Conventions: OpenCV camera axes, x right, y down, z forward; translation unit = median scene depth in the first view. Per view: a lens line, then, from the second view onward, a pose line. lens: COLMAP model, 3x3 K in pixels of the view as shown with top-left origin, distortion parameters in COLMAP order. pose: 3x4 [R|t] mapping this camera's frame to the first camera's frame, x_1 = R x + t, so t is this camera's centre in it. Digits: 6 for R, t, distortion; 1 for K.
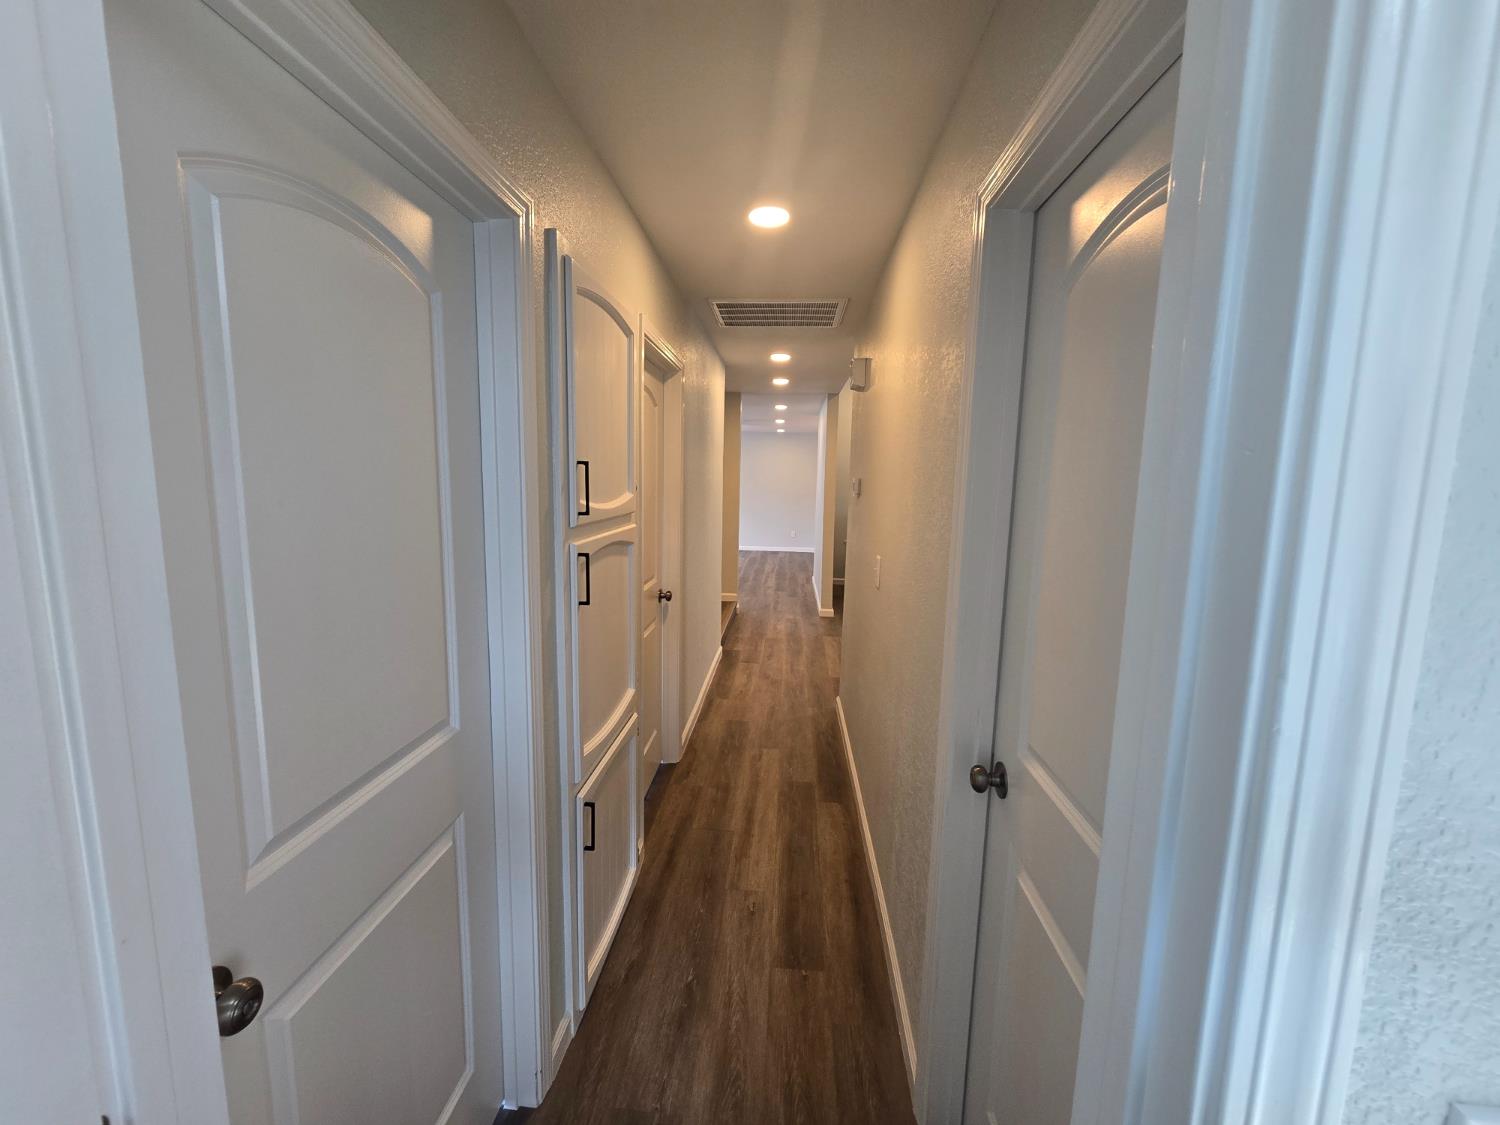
lens RADIAL K [[613.7, 0, 740.7], [0, 613.7, 558.0], [0, 0, 1]] dist [-0.001386, 0.000305]
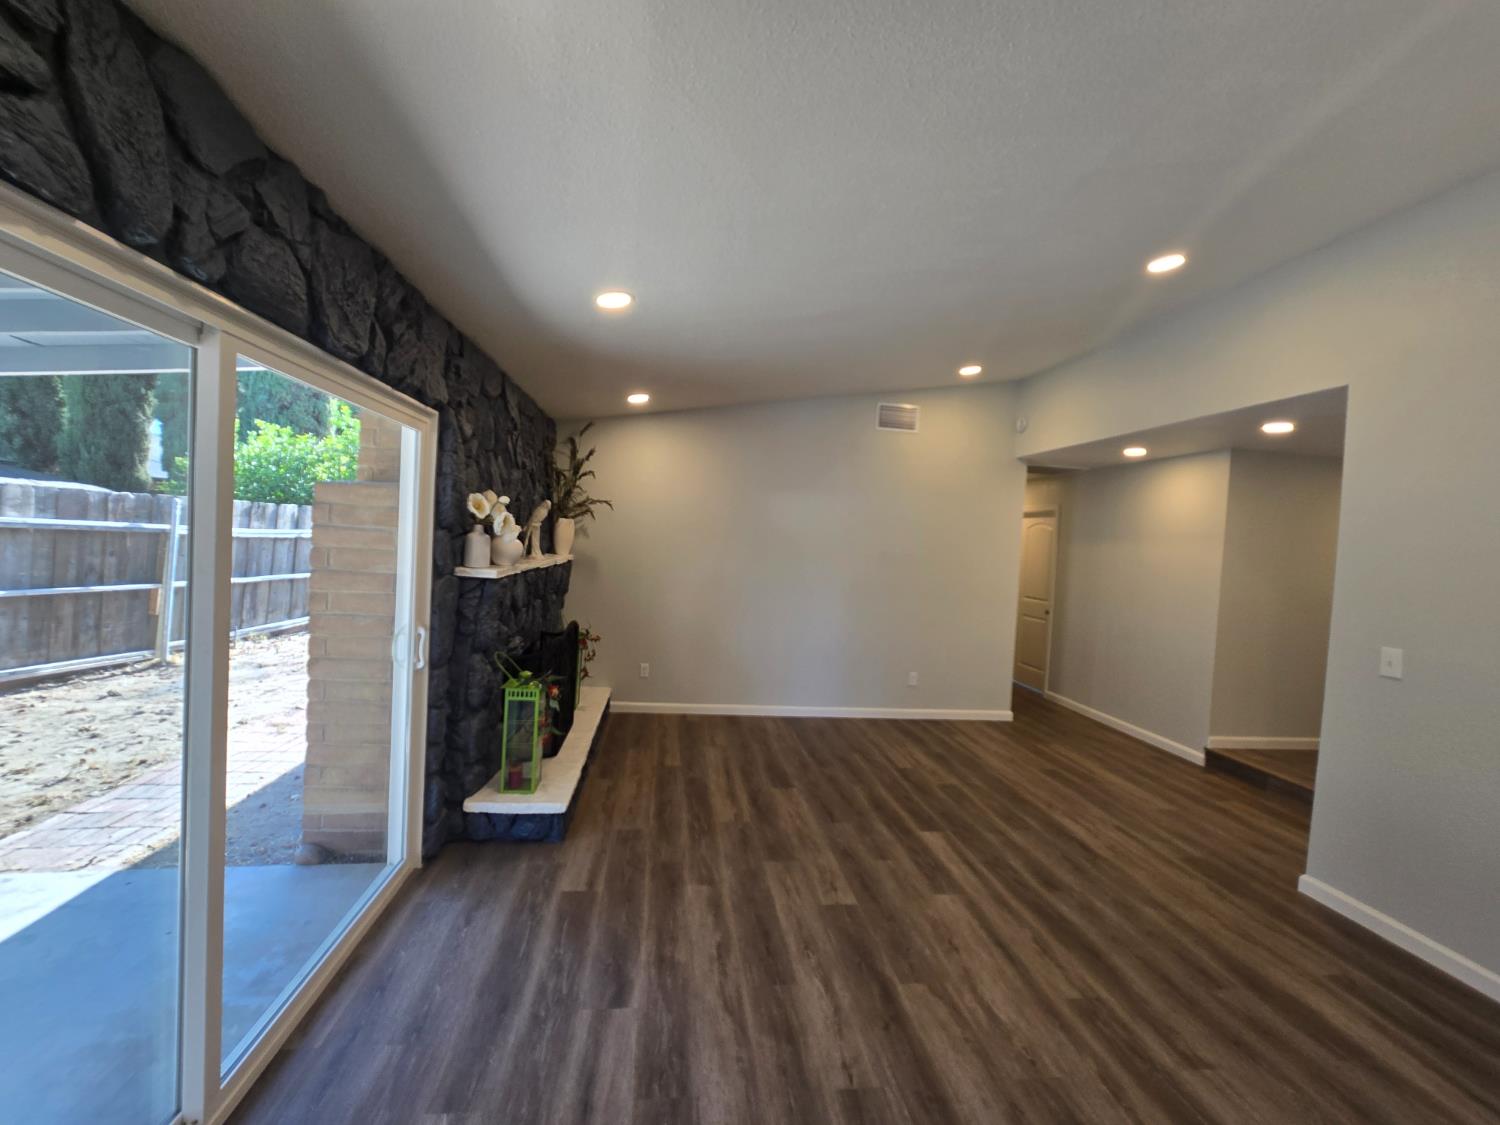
lens RADIAL K [[607.7, 0, 744.4], [0, 607.7, 557.3], [0, 0, 1]] dist [-0.000326, 0.000247]
pose [[-0.975597, -0.071933, -0.207453, 0.979802], [-0.104398, 0.983150, 0.150058, -0.240271], [0.193164, 0.168053, -0.966667, 1.998823]]
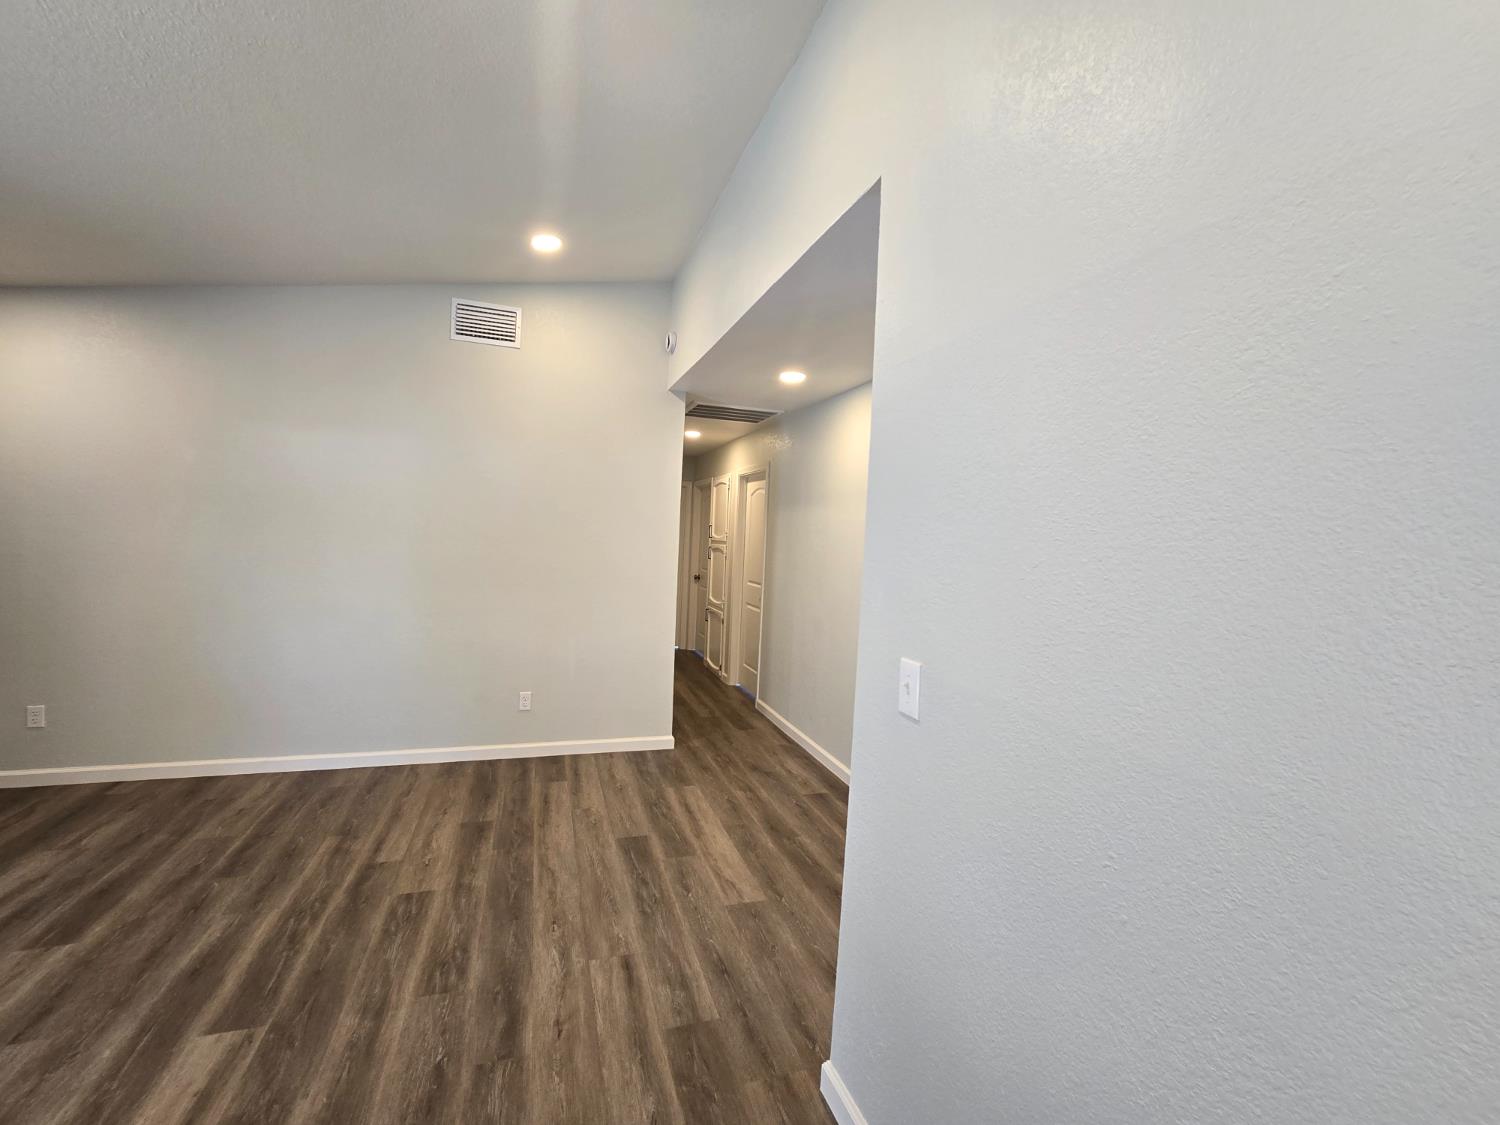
lens RADIAL K [[635.3, 0, 742.9], [0, 635.3, 557.7], [0, 0, 1]] dist [-0.001927, 0.000533]
pose [[-0.920817, -0.051934, -0.386522, 0.442057], [-0.117438, 0.982016, 0.147829, -0.218912], [0.371893, 0.181515, -0.910356, 1.815381]]
